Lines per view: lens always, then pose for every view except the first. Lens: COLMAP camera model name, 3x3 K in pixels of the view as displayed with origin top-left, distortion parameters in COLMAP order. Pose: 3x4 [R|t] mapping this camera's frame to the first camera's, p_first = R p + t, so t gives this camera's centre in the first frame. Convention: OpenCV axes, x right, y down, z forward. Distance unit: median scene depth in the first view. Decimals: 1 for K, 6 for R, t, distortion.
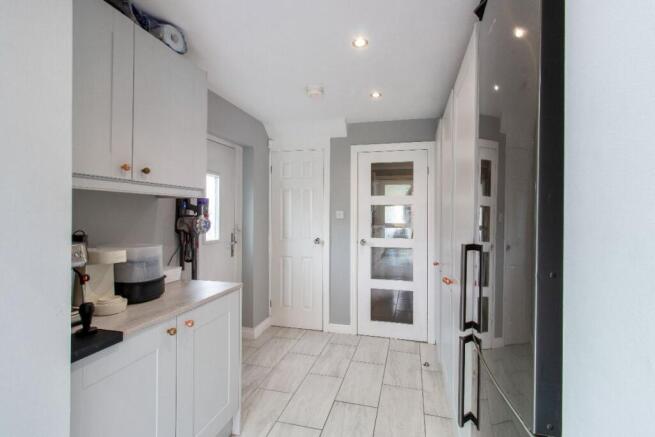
lens RADIAL K [[301.6, 0, 331.8], [0, 301.6, 213.4], [0, 0, 1]] dist [0.000477, 0.000093]
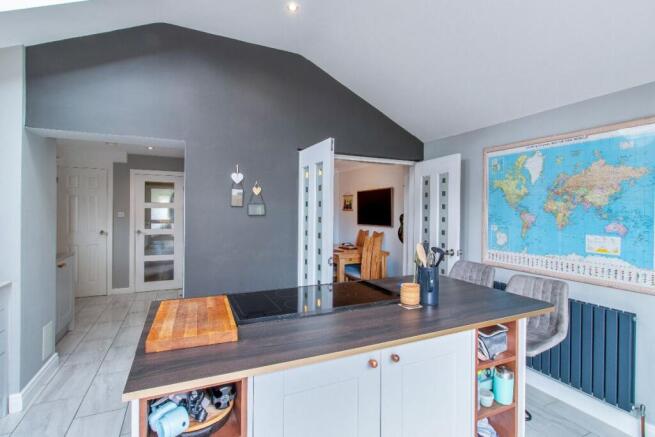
lens RADIAL K [[320.2, 0, 332.5], [0, 320.2, 214.2], [0, 0, 1]] dist [0.001890, 0.000628]
pose [[0.761669, -0.003042, 0.647959, -0.205559], [-0.008264, 0.999862, 0.014409, -0.028434], [-0.647914, -0.016330, 0.761539, -0.894253]]
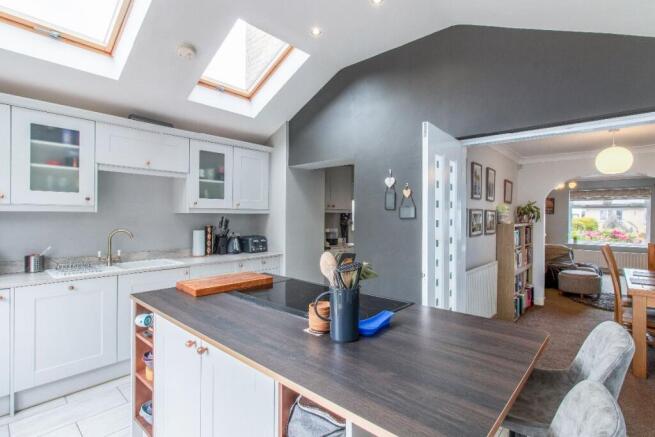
lens RADIAL K [[320.2, 0, 332.5], [0, 320.2, 214.2], [0, 0, 1]] dist [0.001890, 0.000628]
pose [[0.888998, 0.001052, -0.457910, 0.430133], [-0.002106, 0.999996, -0.001792, -0.020054], [0.457907, 0.002557, 0.888997, -0.931955]]
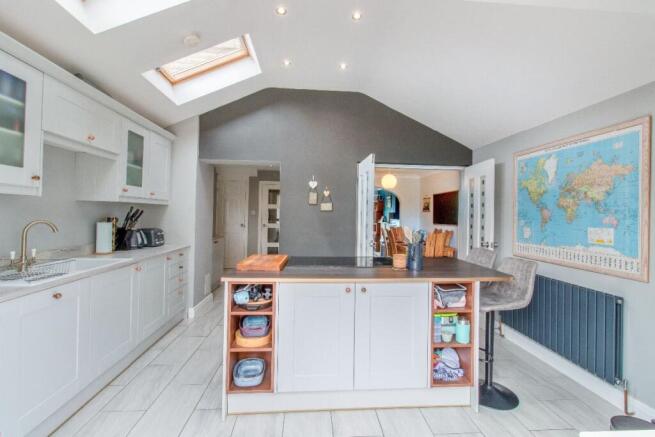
lens RADIAL K [[301.6, 0, 331.8], [0, 301.6, 213.4], [0, 0, 1]] dist [0.000477, 0.000093]
pose [[0.942887, 0.014812, 0.332782, -0.161360], [-0.016227, 0.999867, 0.001473, -0.002714], [-0.332716, -0.006789, 0.943003, -1.200657]]
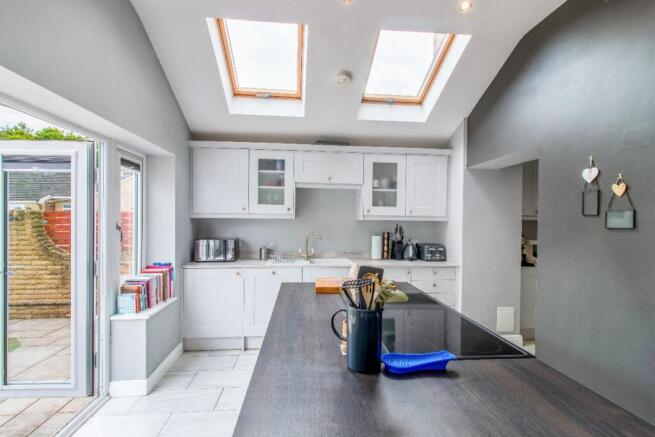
lens RADIAL K [[307.9, 0, 324.7], [0, 307.9, 220.4], [0, 0, 1]] dist [-0.001245, 0.000156]
pose [[0.333078, 0.001886, -0.942897, 0.545896], [-0.009679, 0.999952, -0.001419, -0.020003], [0.942850, 0.009599, 0.333080, -0.730658]]
